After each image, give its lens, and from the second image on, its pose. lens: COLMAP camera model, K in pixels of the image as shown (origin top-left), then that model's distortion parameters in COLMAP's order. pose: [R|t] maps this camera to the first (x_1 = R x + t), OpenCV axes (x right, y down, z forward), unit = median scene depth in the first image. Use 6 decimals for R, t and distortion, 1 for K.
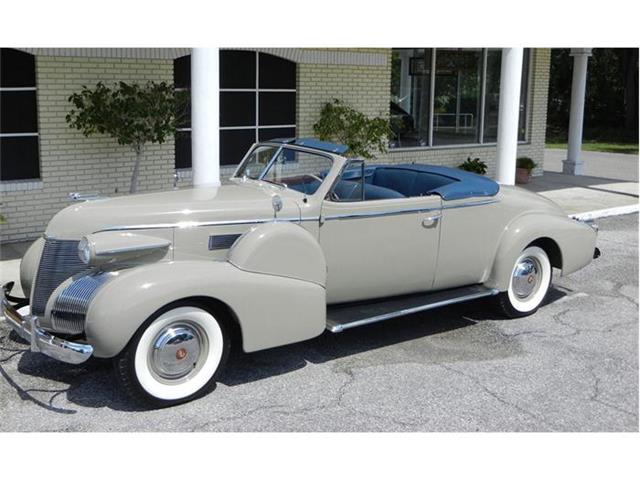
lens RADIAL K [[754.0, 0, 319.6], [0, 754.0, 201.1], [0, 0, 1]] dist [-0.001487, 0.000000]
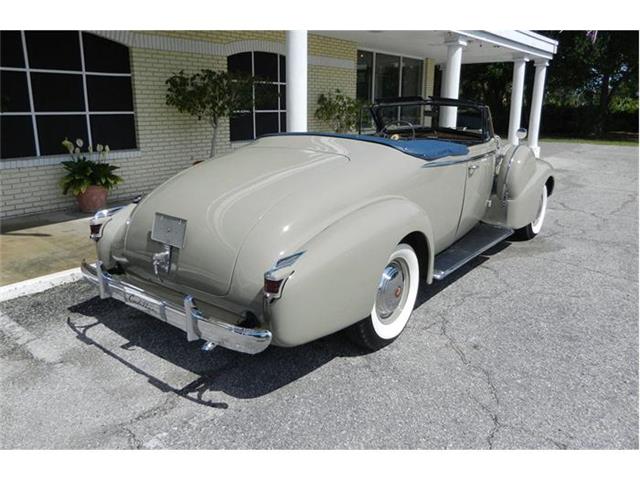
lens RADIAL K [[485.8, 0, 318.1], [0, 485.8, 213.5], [0, 0, 1]] dist [0.014095, -0.005320]
pose [[0.973802, -0.061580, 0.218901, -0.357318], [0.047737, 0.996544, 0.067977, 0.049281], [-0.222330, -0.055747, 0.973376, 0.192658]]
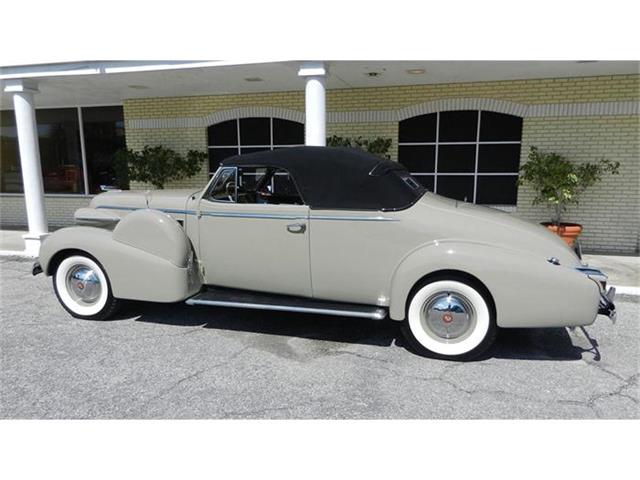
lens RADIAL K [[485.8, 0, 321.9], [0, 485.8, 259.5], [0, 0, 1]] dist [0.014095, -0.005320]
pose [[0.591701, 0.129741, -0.795649, 0.672852], [-0.117526, 0.990303, 0.074081, 0.014607], [0.797545, 0.049676, 0.601211, 0.556969]]
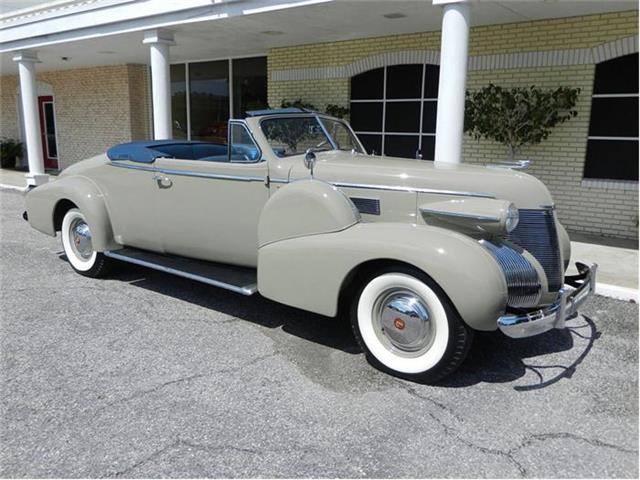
lens RADIAL K [[553.5, 0, 321.1], [0, 553.5, 238.4], [0, 0, 1]] dist [0.009015, 0.004954]
pose [[0.246429, 0.176138, -0.953021, 0.653728], [-0.167236, 0.976324, 0.137202, -0.010989], [0.954623, 0.125569, 0.270051, 0.738592]]
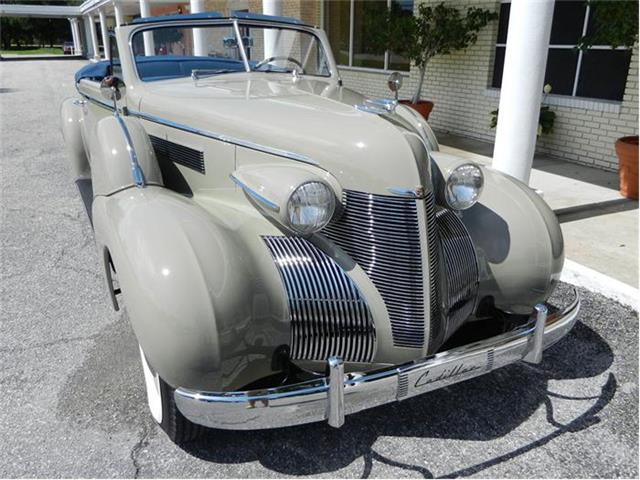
lens RADIAL K [[553.5, 0, 319.5], [0, 553.5, 241.3], [0, 0, 1]] dist [0.009015, 0.004954]
pose [[-0.221477, 0.318555, -0.921667, 0.476035], [-0.165434, 0.919166, 0.357444, -0.072123], [0.961030, 0.231641, -0.150874, 1.081664]]
